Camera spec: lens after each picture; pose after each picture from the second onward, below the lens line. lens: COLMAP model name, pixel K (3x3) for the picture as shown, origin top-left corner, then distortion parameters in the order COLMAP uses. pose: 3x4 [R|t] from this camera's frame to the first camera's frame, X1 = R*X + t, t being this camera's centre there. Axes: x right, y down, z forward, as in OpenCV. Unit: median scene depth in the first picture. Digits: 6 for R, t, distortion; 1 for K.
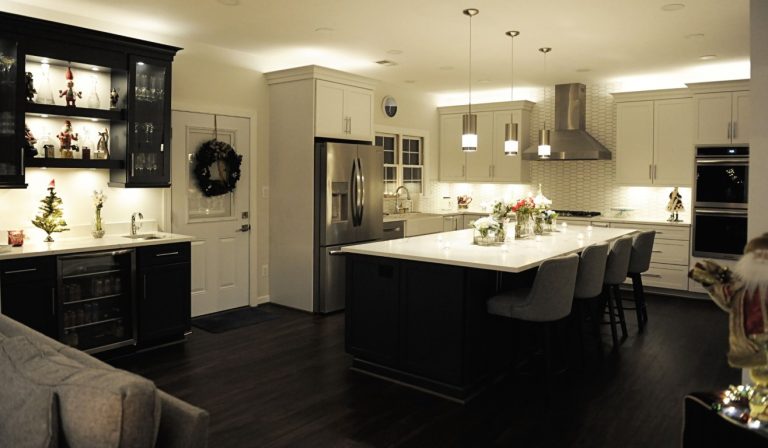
lens RADIAL K [[563.6, 0, 384.8], [0, 563.6, 223.9], [0, 0, 1]] dist [0.011485, 0.000885]
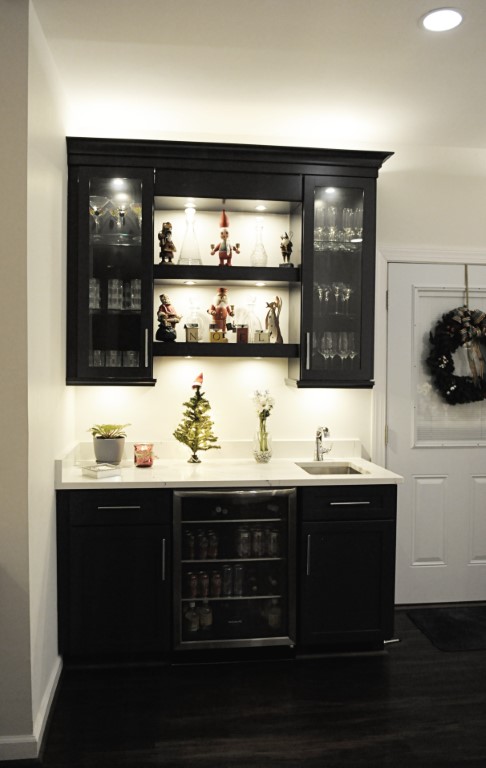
lens RADIAL K [[615.9, 0, 225.4], [0, 615.9, 364.6], [0, 0, 1]] dist [-0.040578, 0.000923]
pose [[0.694440, -0.001327, -0.719550, -0.022475], [-0.064506, 0.995857, -0.064092, -0.041212], [0.716654, 0.090923, 0.691477, 0.477506]]
